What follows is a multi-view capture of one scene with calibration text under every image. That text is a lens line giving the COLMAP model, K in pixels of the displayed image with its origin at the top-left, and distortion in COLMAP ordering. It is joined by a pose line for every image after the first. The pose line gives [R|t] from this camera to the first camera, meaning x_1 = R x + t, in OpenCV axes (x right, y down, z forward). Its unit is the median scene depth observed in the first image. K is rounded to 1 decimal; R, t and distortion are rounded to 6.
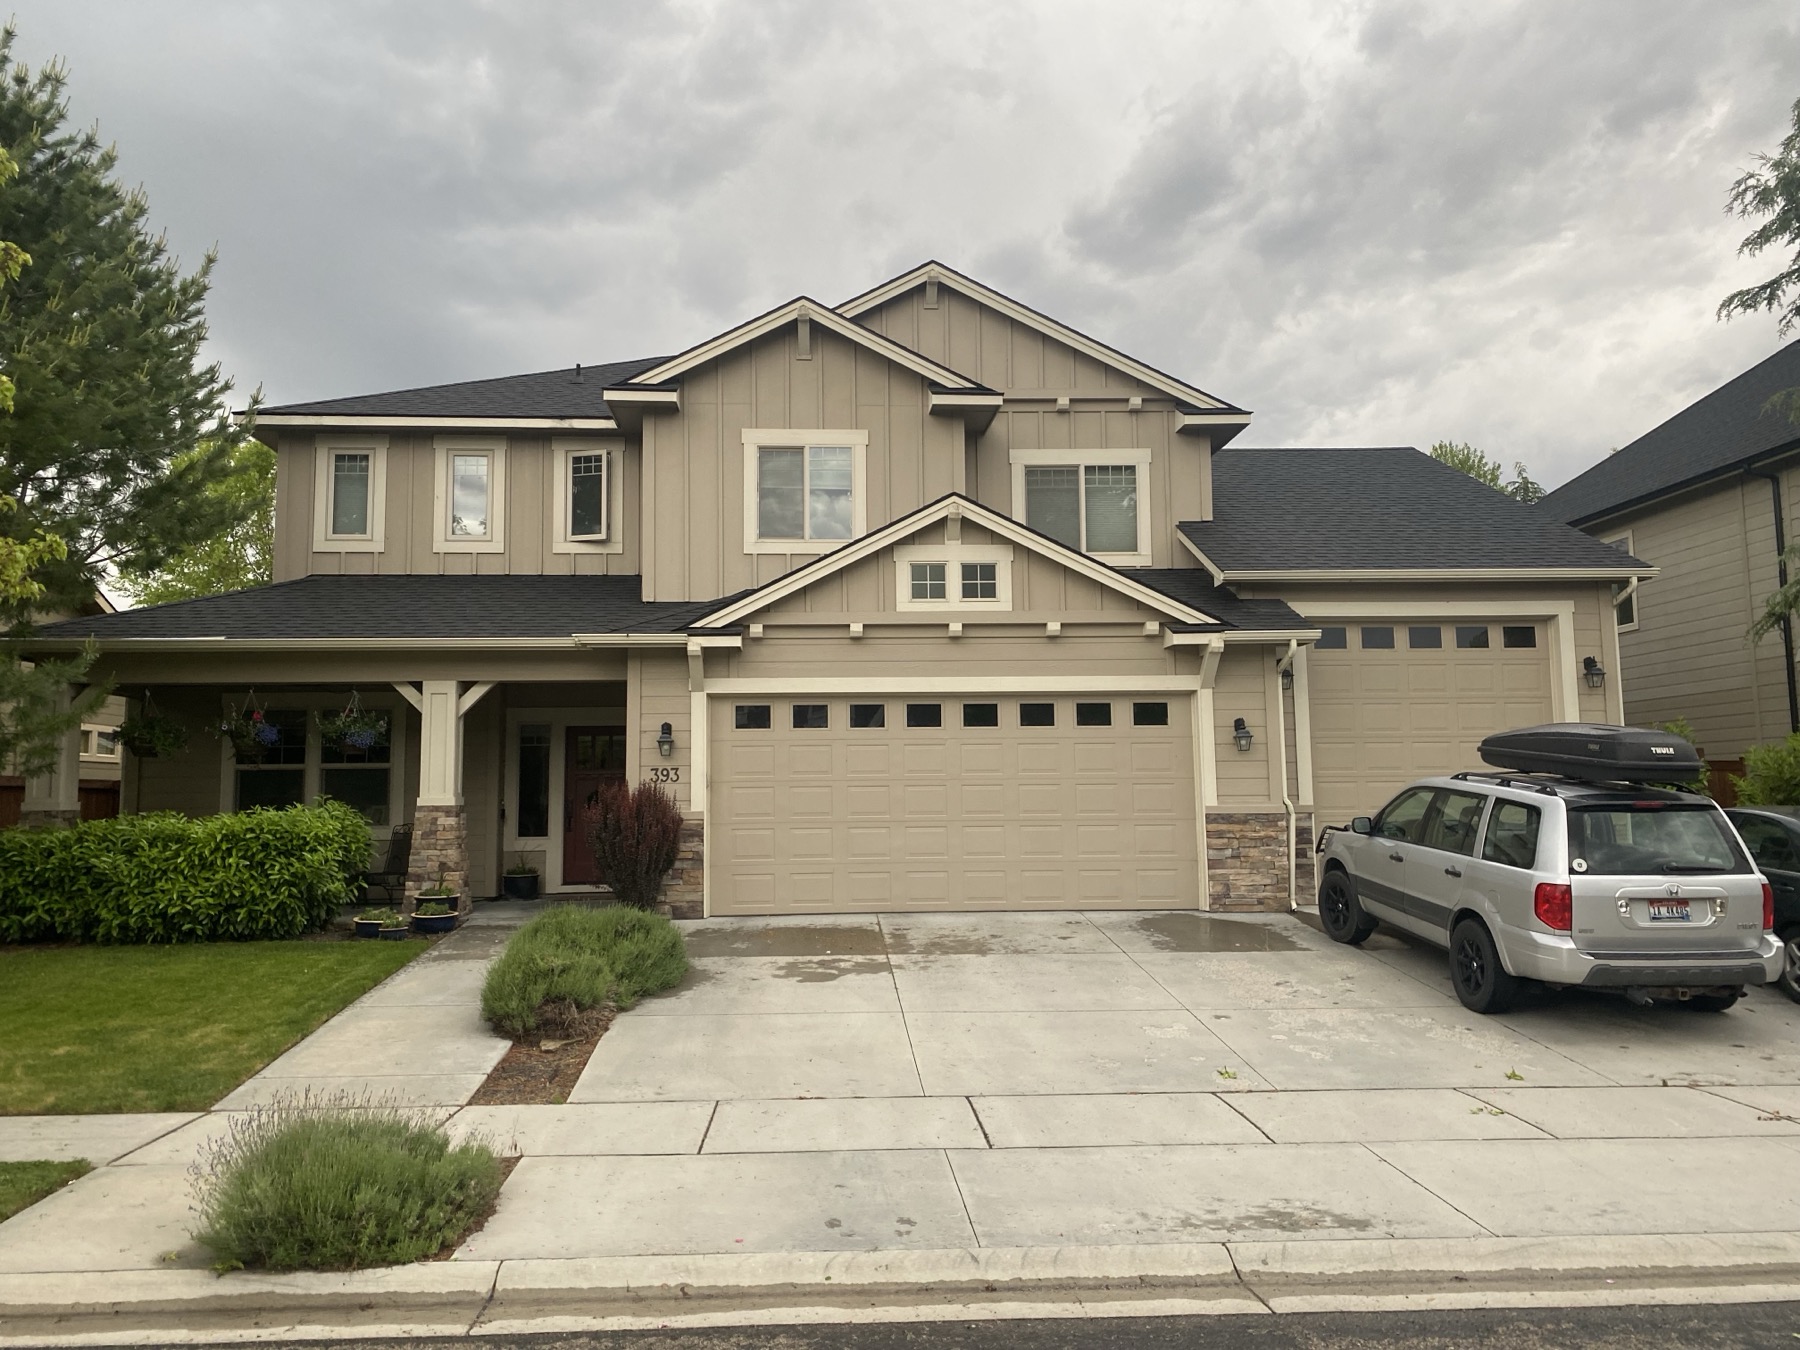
lens RADIAL K [[1386.5, 0, 885.4], [0, 1386.5, 637.6], [0, 0, 1]] dist [0.031118, -0.023478]
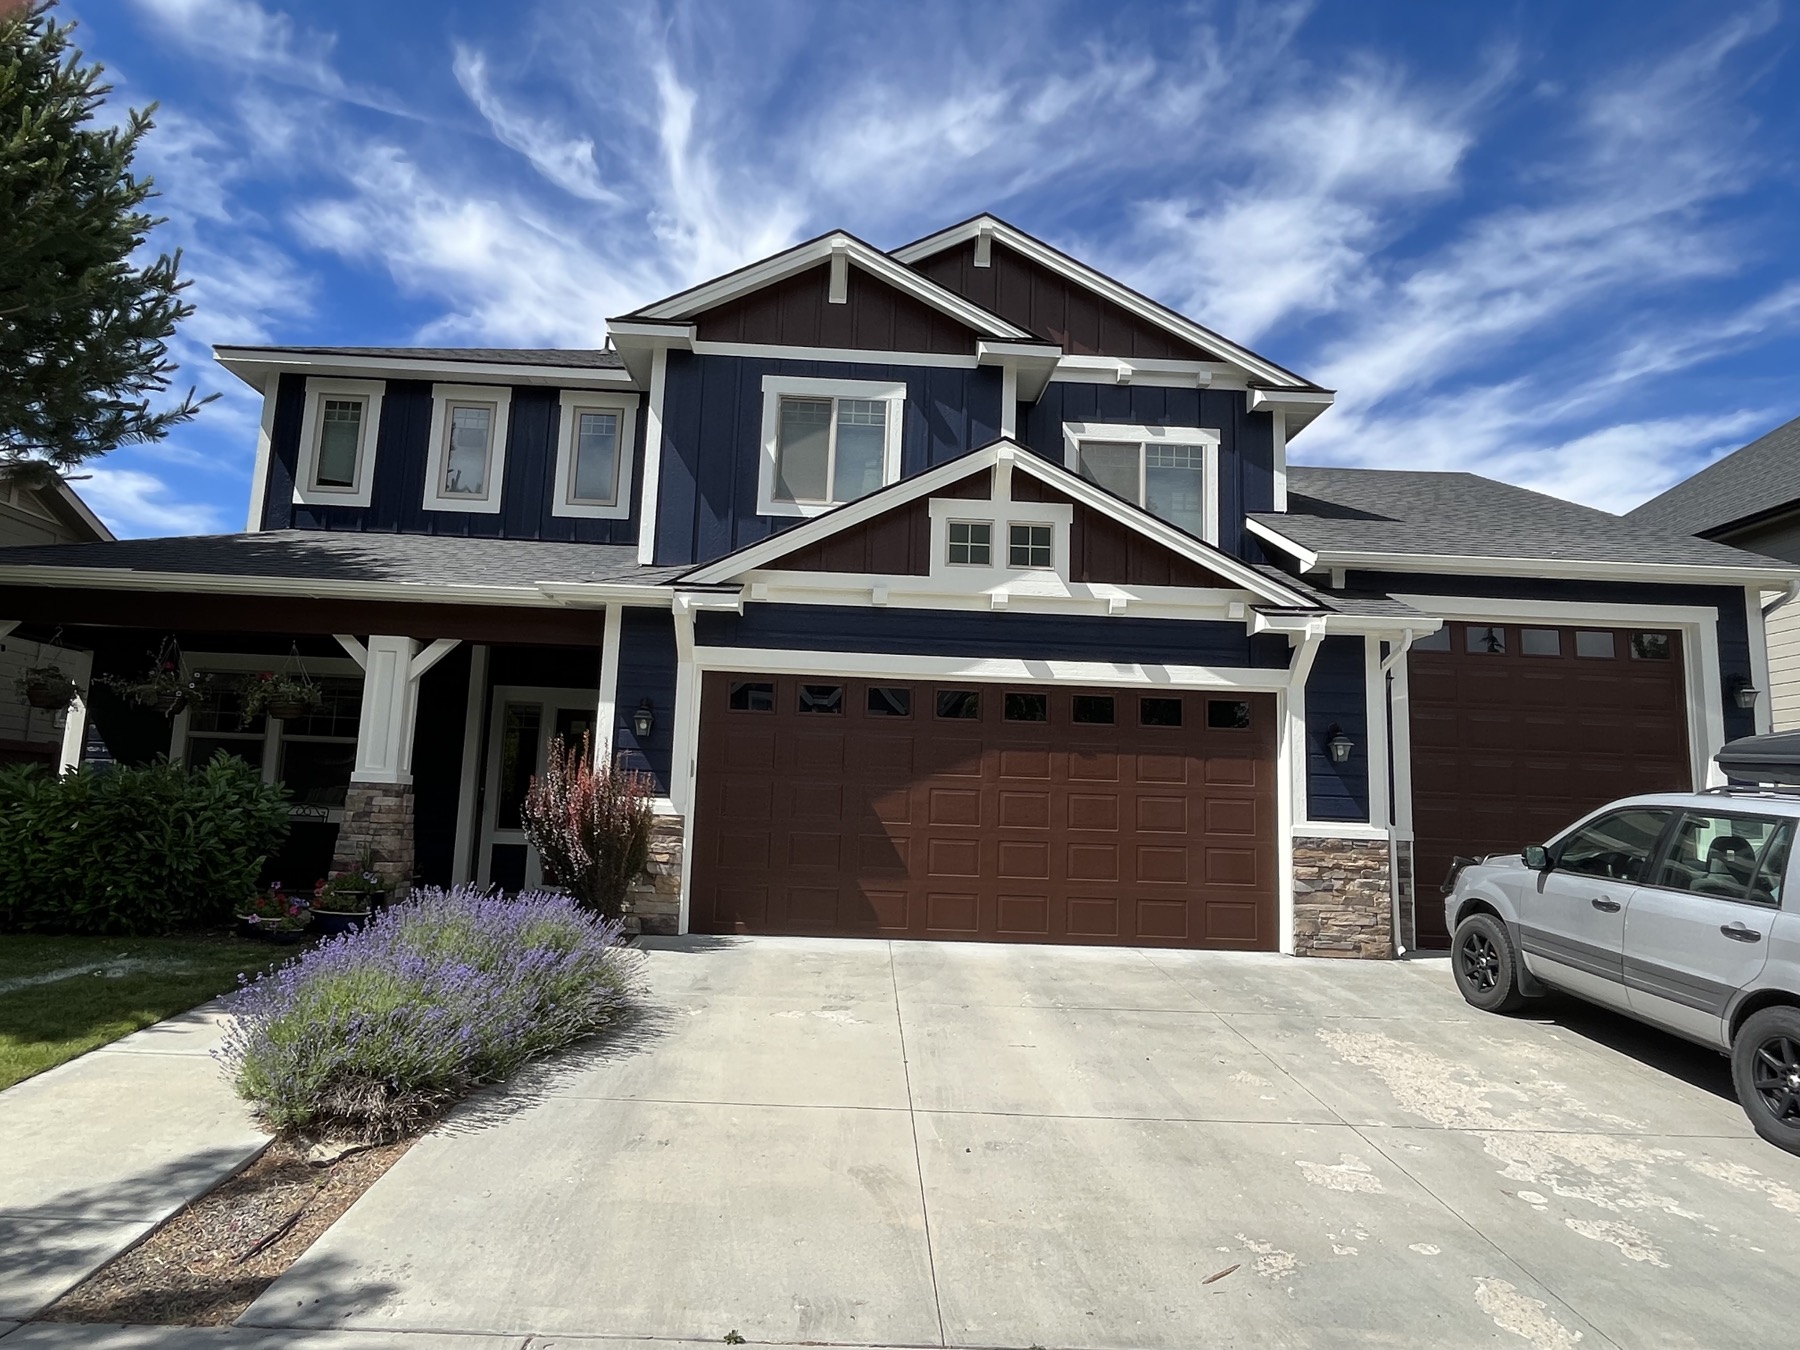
lens RADIAL K [[1093.0, 0, 894.5], [0, 1093.0, 667.9], [0, 0, 1]] dist [-0.014014, 0.010099]
pose [[0.998736, 0.043531, -0.025132, 0.005734], [-0.044177, 0.998692, -0.025751, 0.053810], [0.023978, 0.026829, 0.999352, 0.341740]]
